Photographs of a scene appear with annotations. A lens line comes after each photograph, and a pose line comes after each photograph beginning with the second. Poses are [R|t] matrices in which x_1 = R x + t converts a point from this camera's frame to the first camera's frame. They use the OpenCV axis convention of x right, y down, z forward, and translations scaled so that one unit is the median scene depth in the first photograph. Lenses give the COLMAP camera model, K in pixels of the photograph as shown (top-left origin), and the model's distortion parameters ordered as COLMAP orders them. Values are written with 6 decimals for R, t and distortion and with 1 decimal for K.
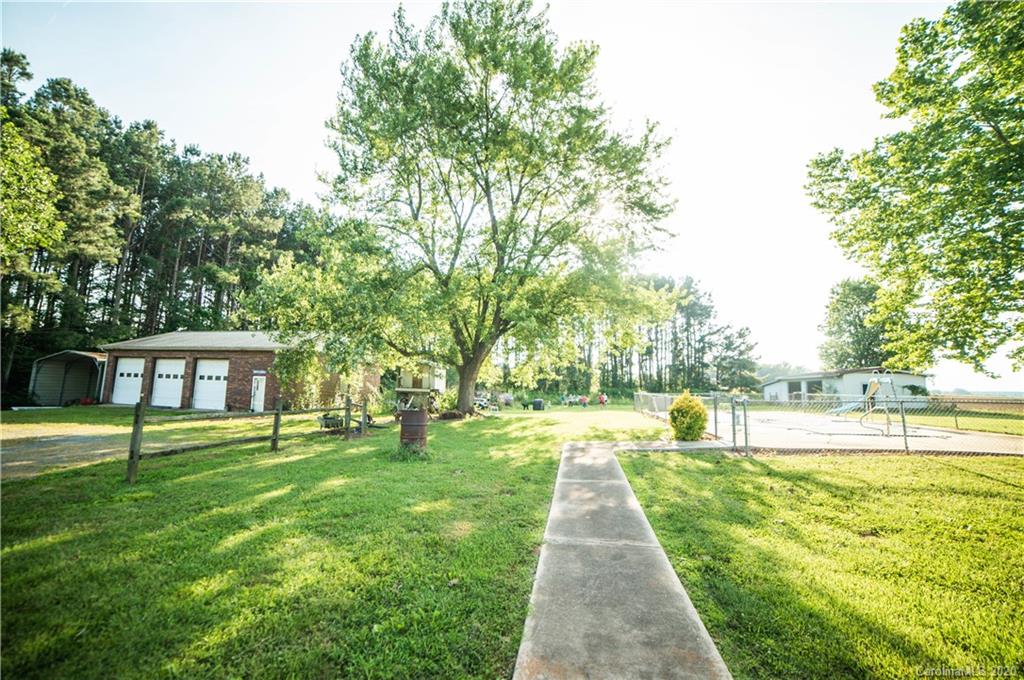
lens RADIAL K [[418.4, 0, 510.9], [0, 418.4, 330.5], [0, 0, 1]] dist [-0.104932, 0.038213]
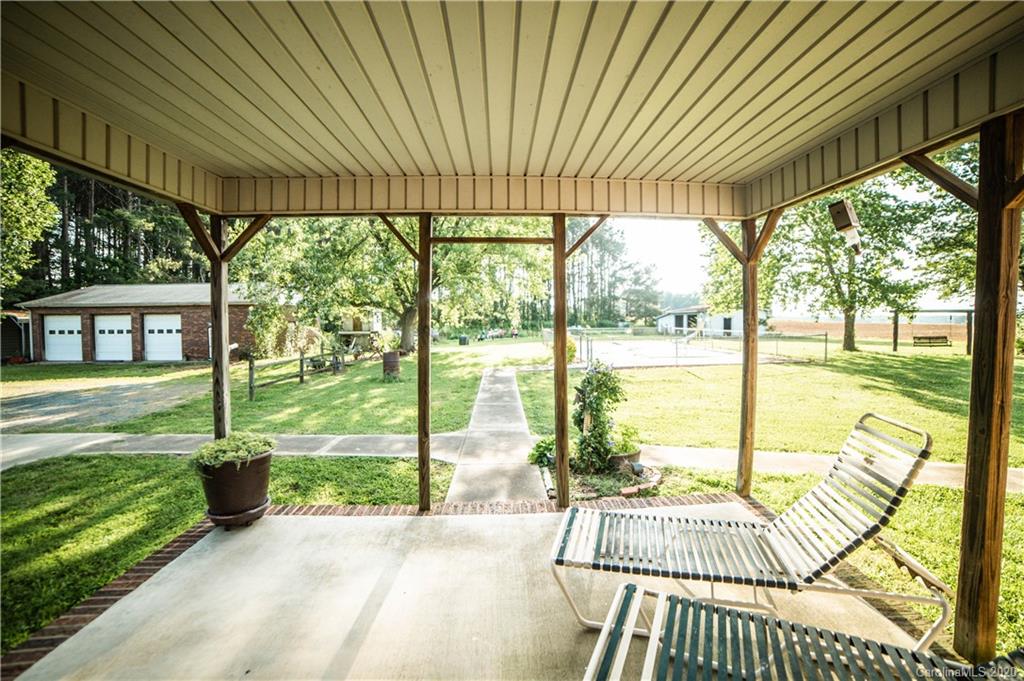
lens RADIAL K [[450.2, 0, 512.0], [0, 450.2, 340.5], [0, 0, 1]] dist [-0.110400, 0.051184]
pose [[0.983291, -0.038913, 0.177834, -0.029356], [0.005314, 0.982606, 0.185626, -0.061509], [-0.181964, -0.181579, 0.966395, -0.270814]]
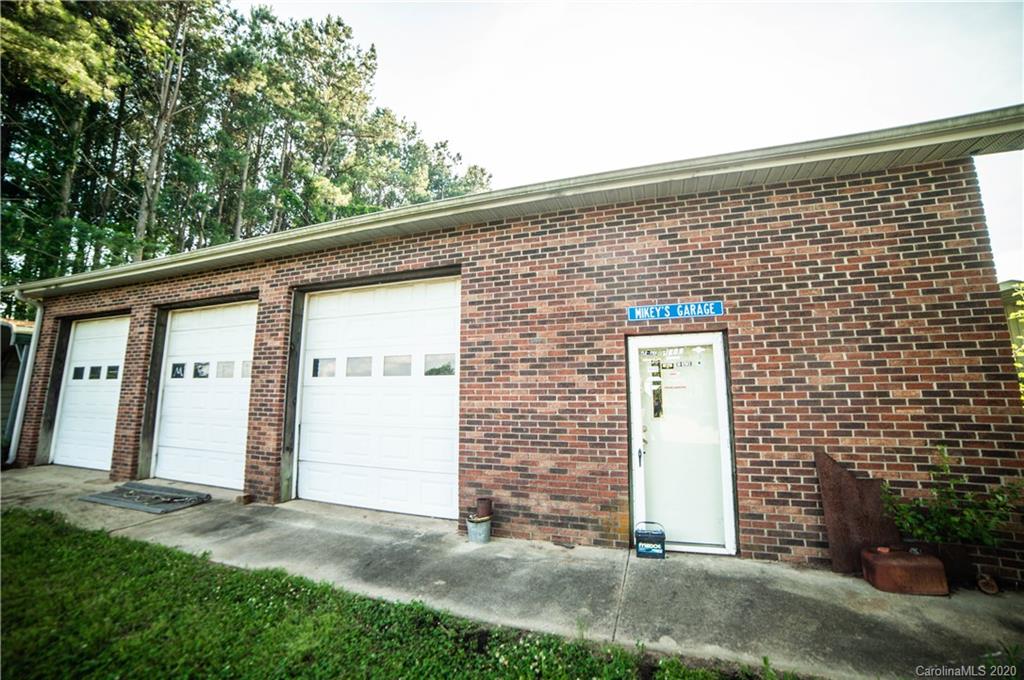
lens RADIAL K [[418.4, 0, 510.9], [0, 418.4, 330.5], [0, 0, 1]] dist [-0.104932, 0.038213]
pose [[0.990910, -0.044520, -0.126949, -0.601941], [0.042038, 0.998870, -0.022166, 0.100867], [0.127792, 0.016628, 0.991662, 0.730919]]
